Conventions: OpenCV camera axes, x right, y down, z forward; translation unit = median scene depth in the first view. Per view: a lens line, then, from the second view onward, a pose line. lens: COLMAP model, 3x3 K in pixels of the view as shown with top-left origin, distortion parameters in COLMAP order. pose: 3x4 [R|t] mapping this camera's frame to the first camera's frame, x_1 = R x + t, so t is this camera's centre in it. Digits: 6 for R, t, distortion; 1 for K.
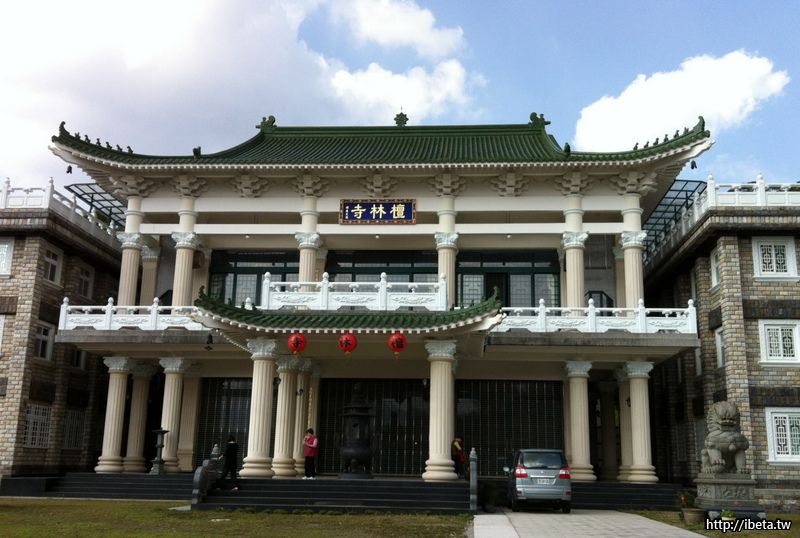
lens RADIAL K [[785.5, 0, 387.4], [0, 785.5, 293.7], [0, 0, 1]] dist [0.050206, 0.000000]
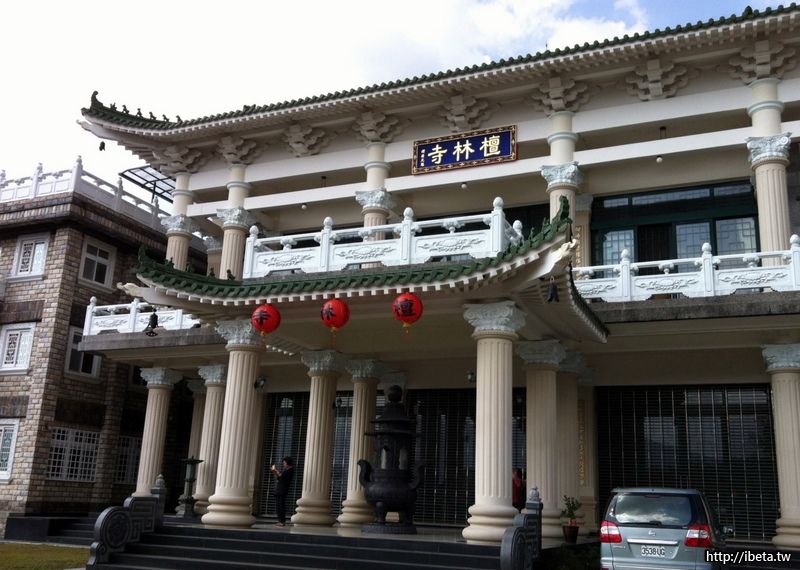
lens RADIAL K [[770.6, 0, 404.6], [0, 770.6, 303.6], [0, 0, 1]] dist [0.049684, 0.000000]
pose [[0.945751, -0.062364, -0.318849, 0.155067], [0.047460, 0.997396, -0.054309, 0.070330], [0.321406, 0.036230, 0.946248, 0.336870]]
